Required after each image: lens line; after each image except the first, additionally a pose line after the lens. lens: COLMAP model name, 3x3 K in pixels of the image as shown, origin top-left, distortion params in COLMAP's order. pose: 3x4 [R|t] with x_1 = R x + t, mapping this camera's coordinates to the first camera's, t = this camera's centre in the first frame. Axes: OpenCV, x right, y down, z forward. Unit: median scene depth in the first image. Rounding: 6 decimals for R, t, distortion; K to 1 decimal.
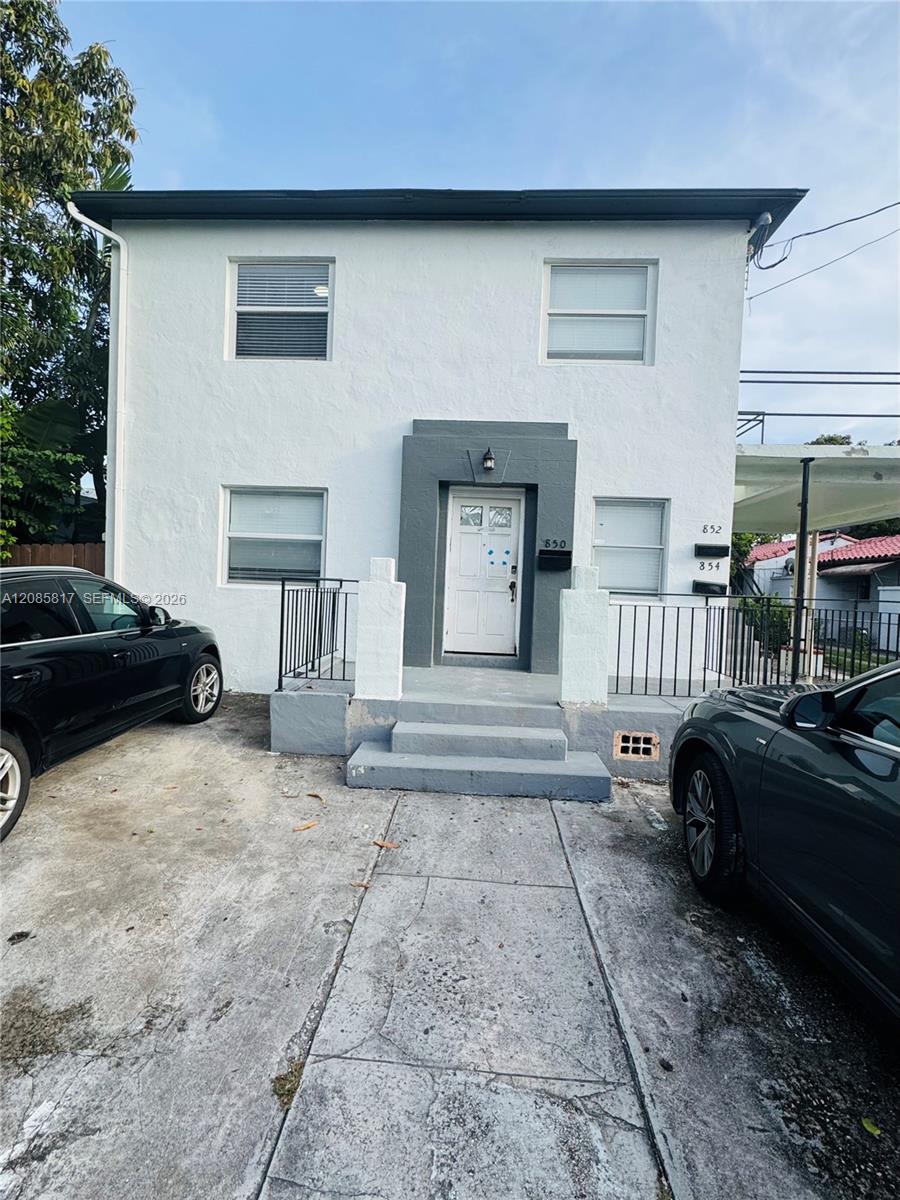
lens RADIAL K [[479.4, 0, 450.0], [0, 479.4, 600.0], [0, 0, 1]] dist [-0.002315, -0.000164]
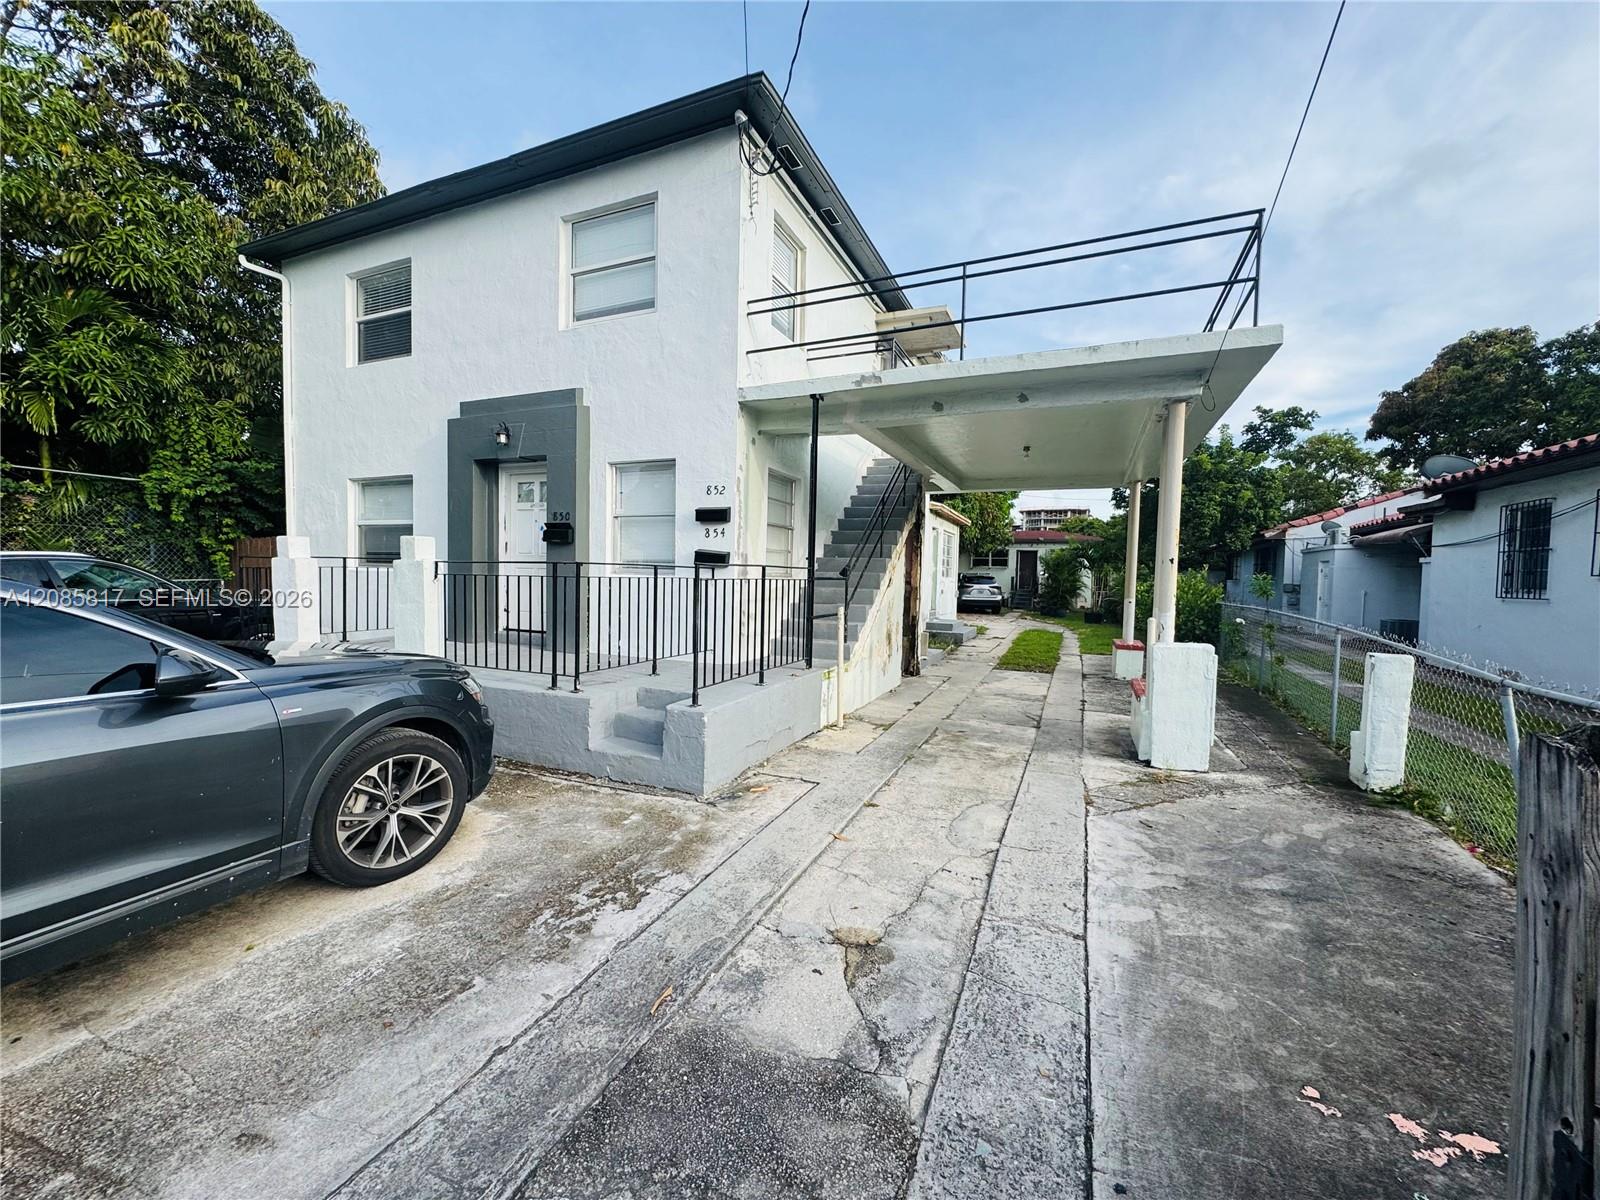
lens RADIAL K [[639.2, 0, 800.0], [0, 639.2, 600.0], [0, 0, 1]] dist [-0.002315, -0.000164]
pose [[0.934877, -0.004767, -0.354940, 1.077639], [0.004407, 0.999989, -0.001823, 0.052407], [0.354945, 0.000140, 0.934887, -0.022988]]
